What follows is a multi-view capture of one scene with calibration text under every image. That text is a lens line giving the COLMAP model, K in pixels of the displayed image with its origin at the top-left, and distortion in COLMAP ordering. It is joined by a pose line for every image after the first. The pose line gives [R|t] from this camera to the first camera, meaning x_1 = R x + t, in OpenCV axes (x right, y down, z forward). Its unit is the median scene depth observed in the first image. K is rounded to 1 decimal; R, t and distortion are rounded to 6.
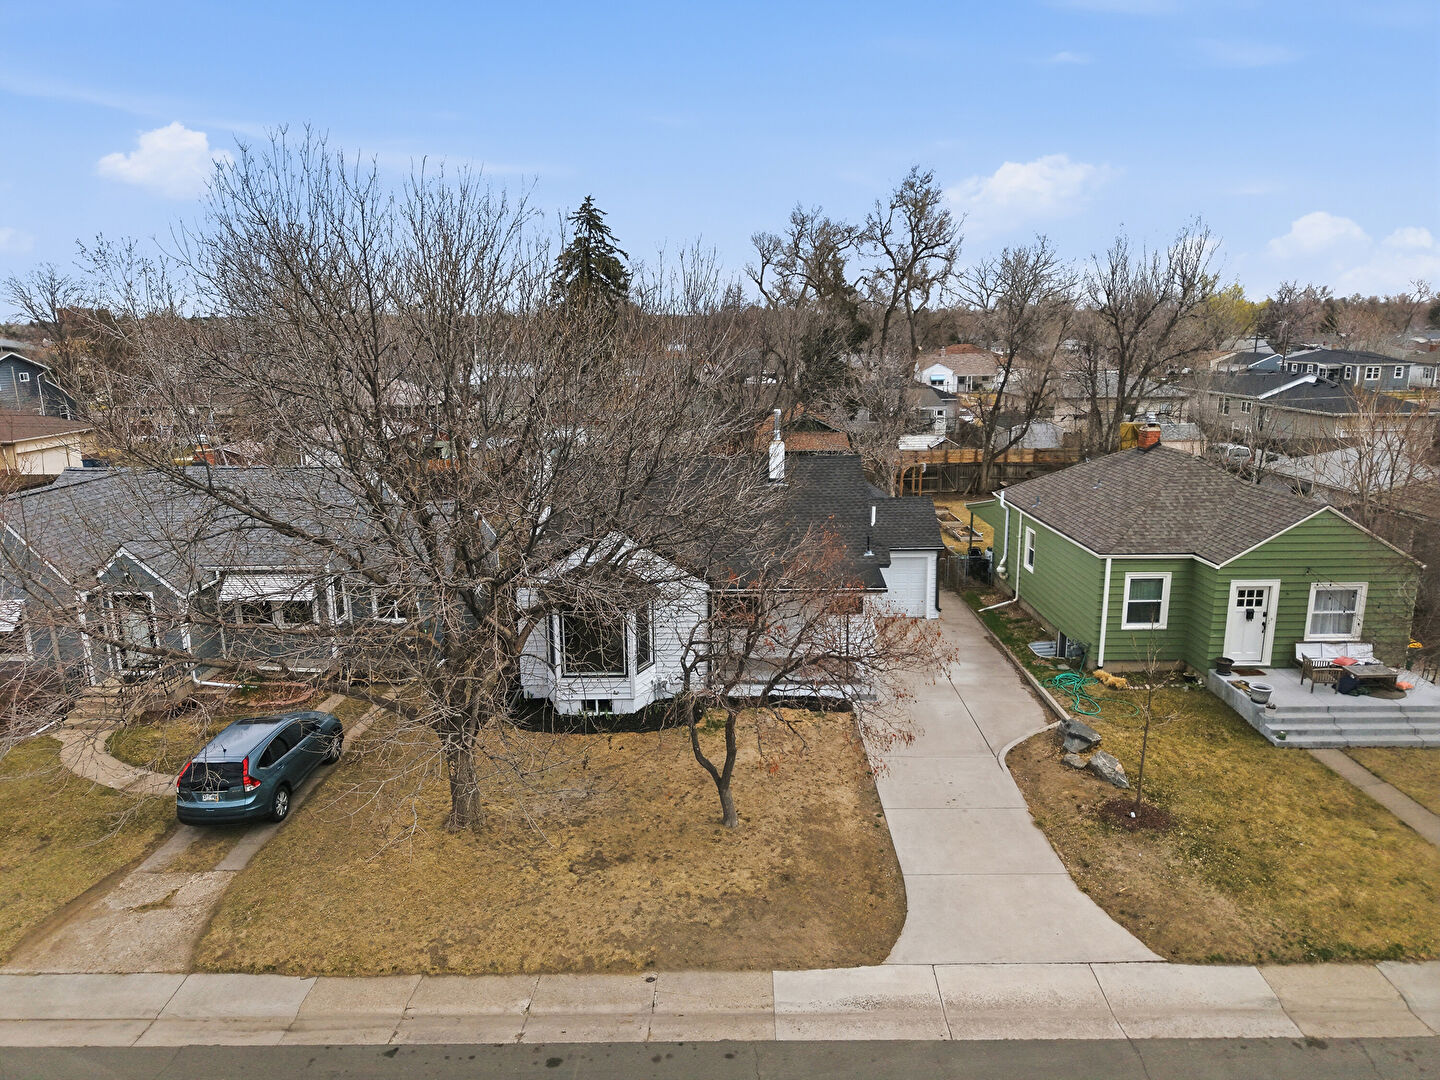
lens RADIAL K [[966.4, 0, 720.0], [0, 966.4, 540.0], [0, 0, 1]] dist [0.009232, -0.008525]
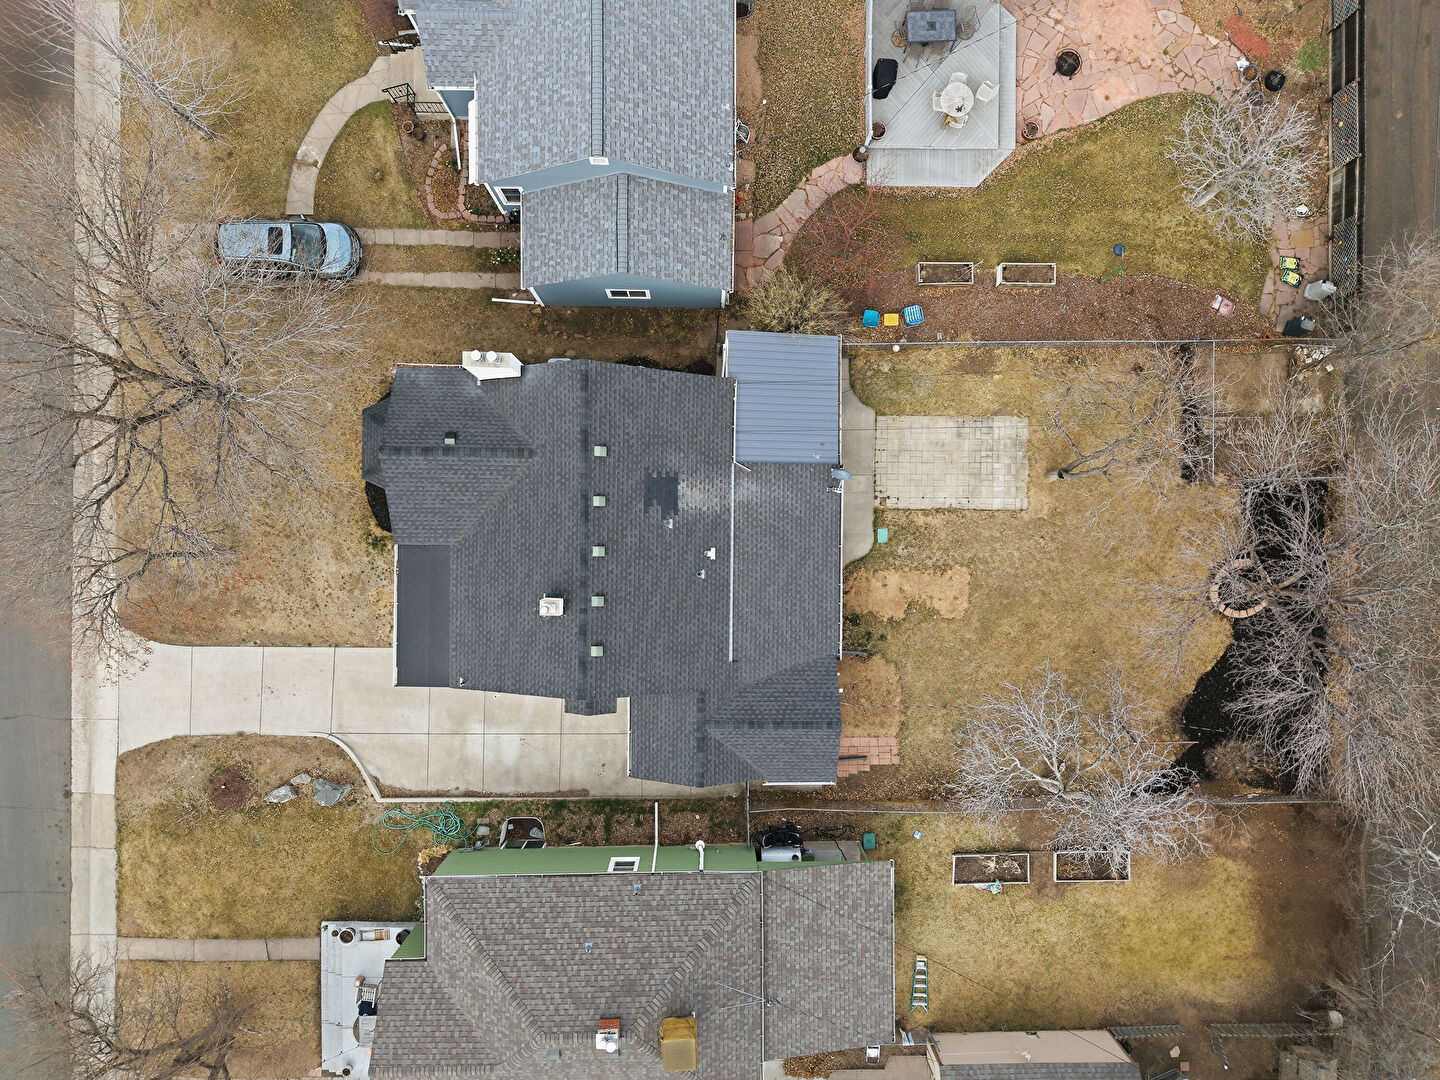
lens RADIAL K [[966.4, 0, 720.0], [0, 966.4, 540.0], [0, 0, 1]] dist [0.009232, -0.008525]
pose [[0.014720, 0.999855, 0.008531, -0.017565], [-0.220651, -0.005073, 0.975340, -1.714761], [0.975242, -0.016239, 0.220545, 1.601372]]
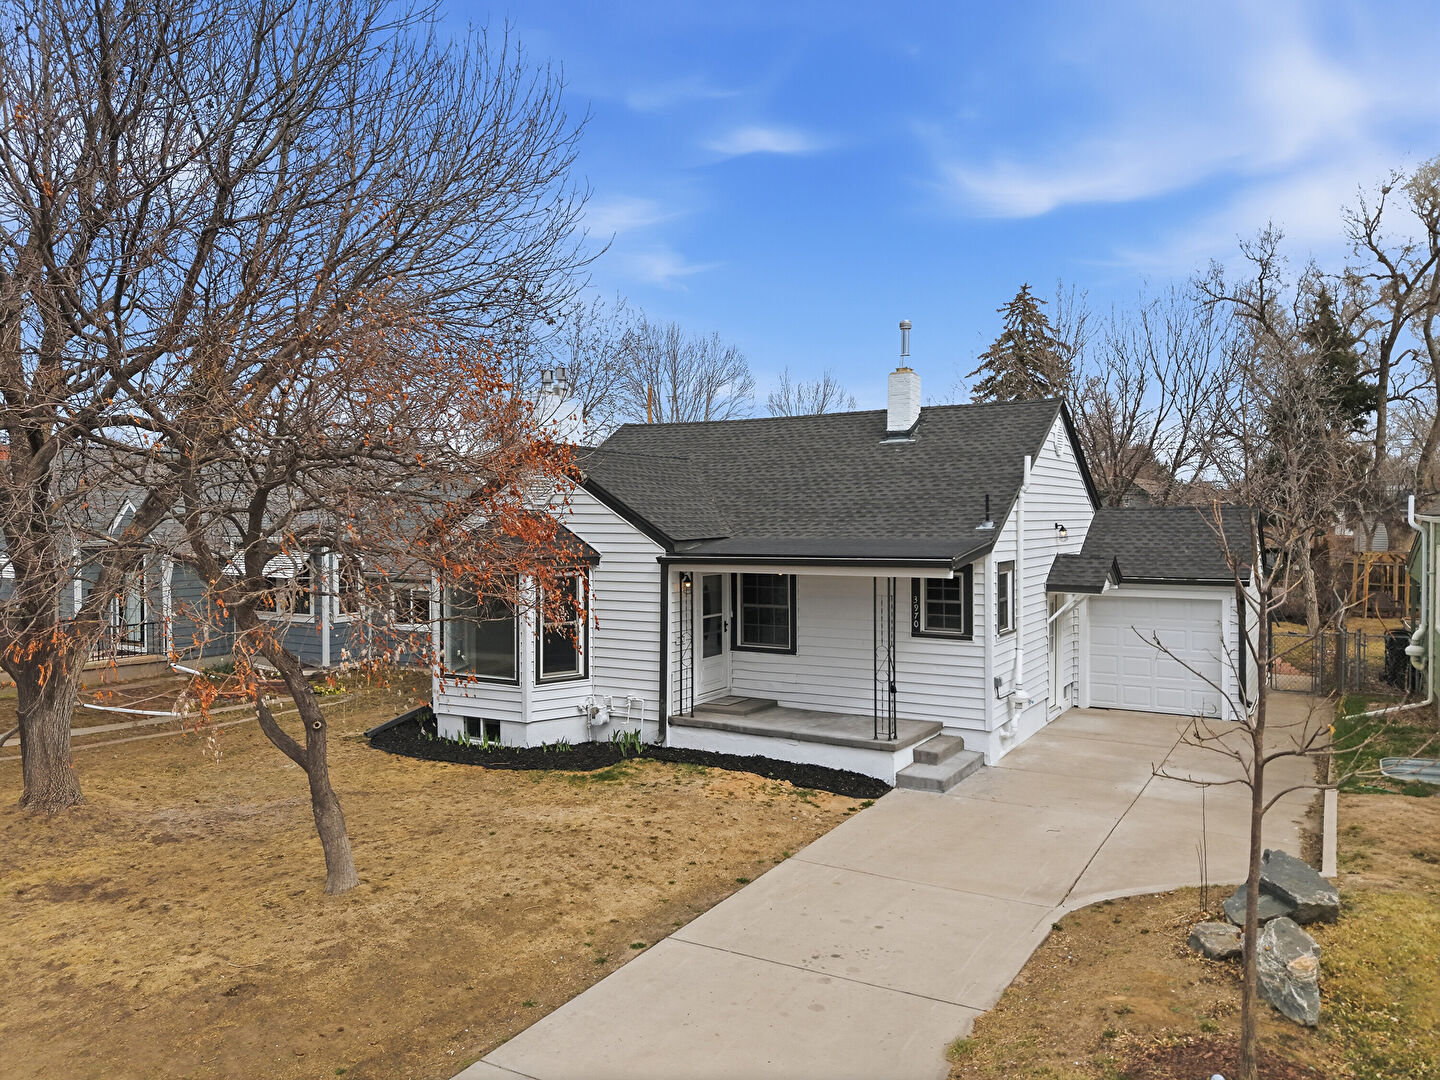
lens RADIAL K [[1058.4, 0, 720.0], [0, 1058.4, 540.0], [0, 0, 1]] dist [-0.003257, -0.004567]
pose [[0.869957, 0.019389, -0.492747, 0.483911], [-0.110403, 0.981520, -0.156298, 0.198988], [0.480610, 0.190373, 0.856021, 0.651492]]
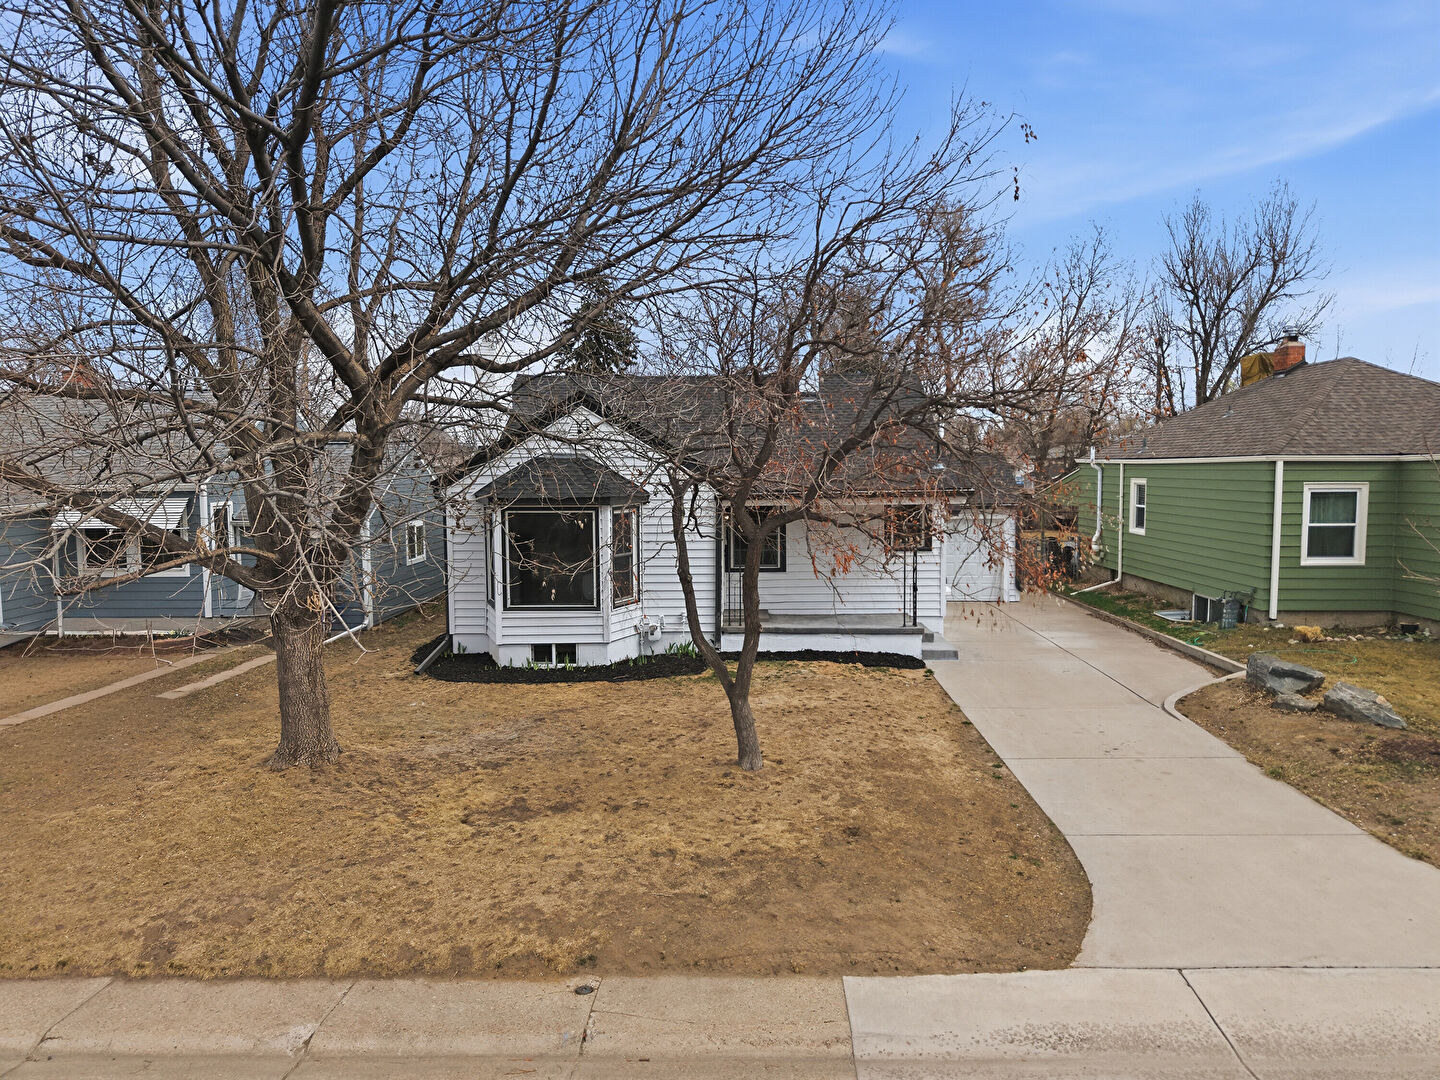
lens RADIAL K [[966.4, 0, 720.0], [0, 966.4, 540.0], [0, 0, 1]] dist [0.009232, -0.008525]
pose [[0.999894, 0.006169, -0.013203, -0.000695], [-0.007914, 0.990616, -0.136446, 0.259443], [0.012237, 0.136536, 0.990560, 0.434071]]
